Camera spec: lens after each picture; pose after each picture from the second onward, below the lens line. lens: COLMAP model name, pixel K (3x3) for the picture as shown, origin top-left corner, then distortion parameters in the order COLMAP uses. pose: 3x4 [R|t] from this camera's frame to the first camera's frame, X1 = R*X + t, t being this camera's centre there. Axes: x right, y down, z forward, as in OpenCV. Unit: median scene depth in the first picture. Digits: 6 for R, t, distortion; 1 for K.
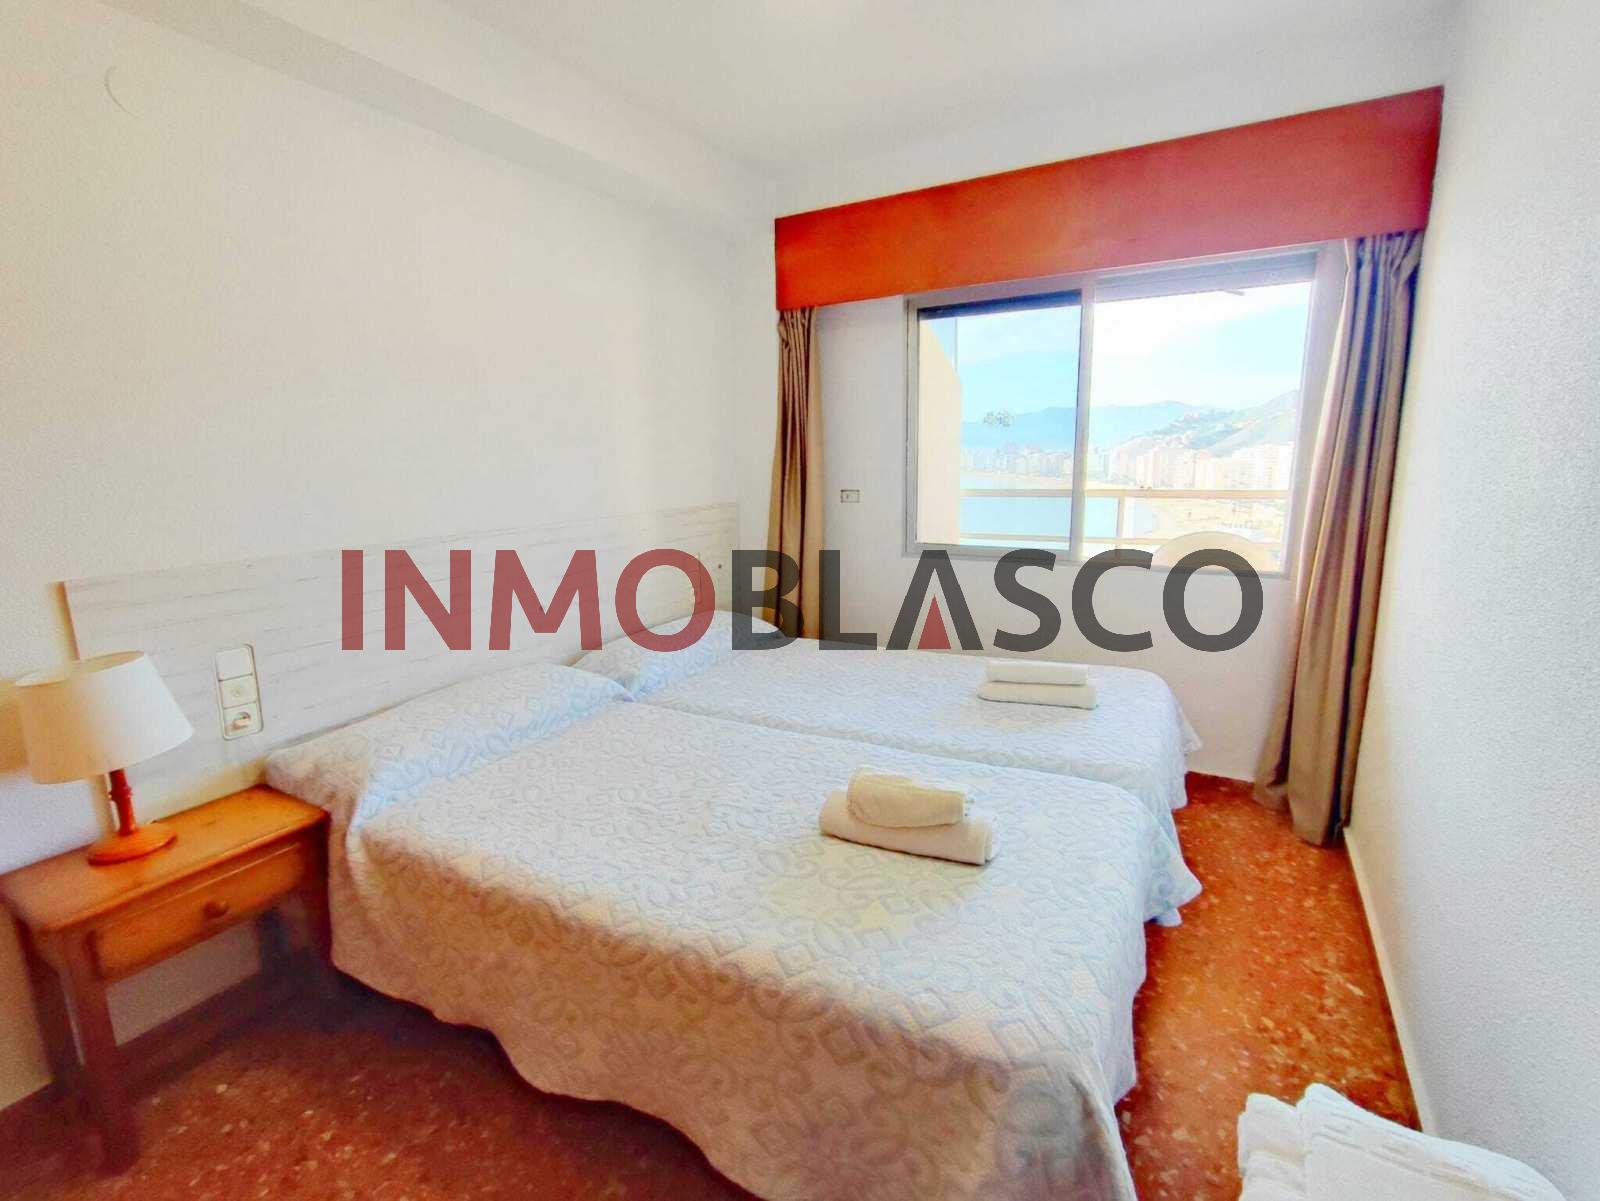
lens RADIAL K [[734.2, 0, 793.4], [0, 734.2, 597.5], [0, 0, 1]] dist [-0.006168, 0.006485]
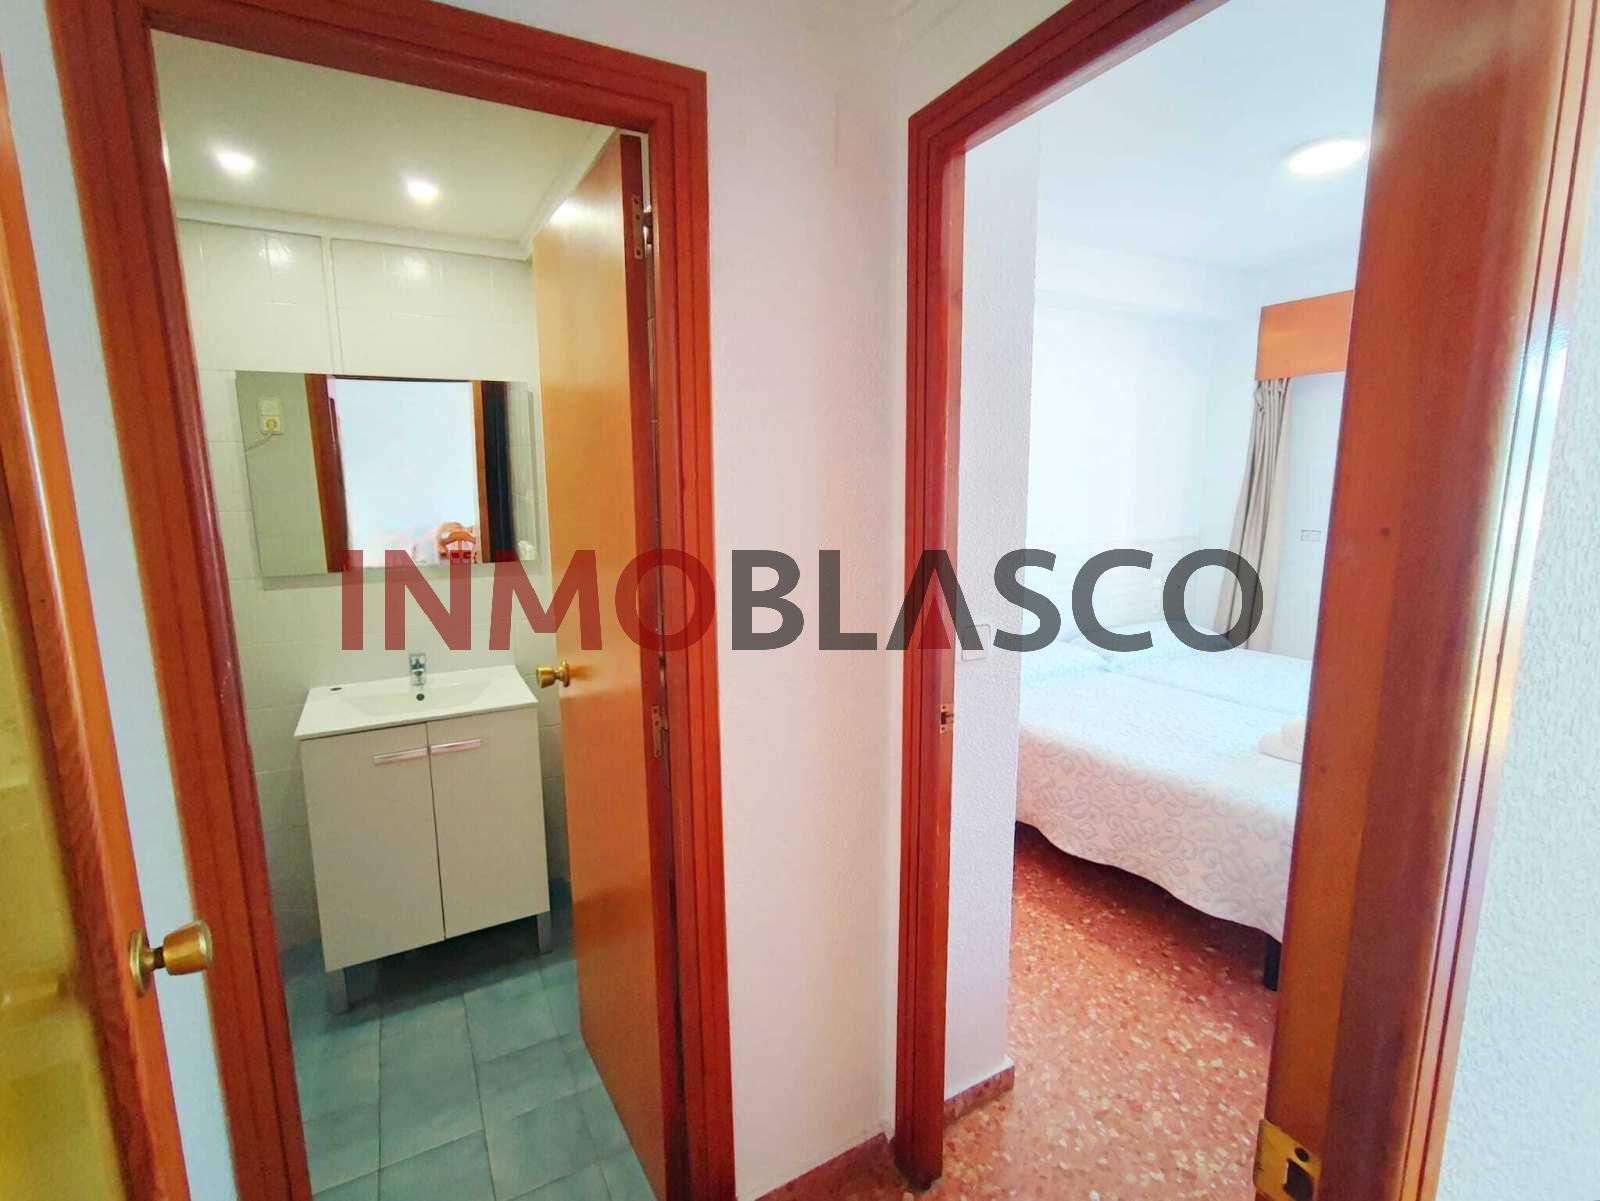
lens RADIAL K [[734.2, 0, 799.7], [0, 734.2, 595.0], [0, 0, 1]] dist [-0.006168, 0.006485]
pose [[0.857081, 0.094205, -0.506496, -0.049174], [-0.105167, 0.994430, 0.006997, 0.078247], [0.504334, 0.047270, 0.862214, -0.993175]]
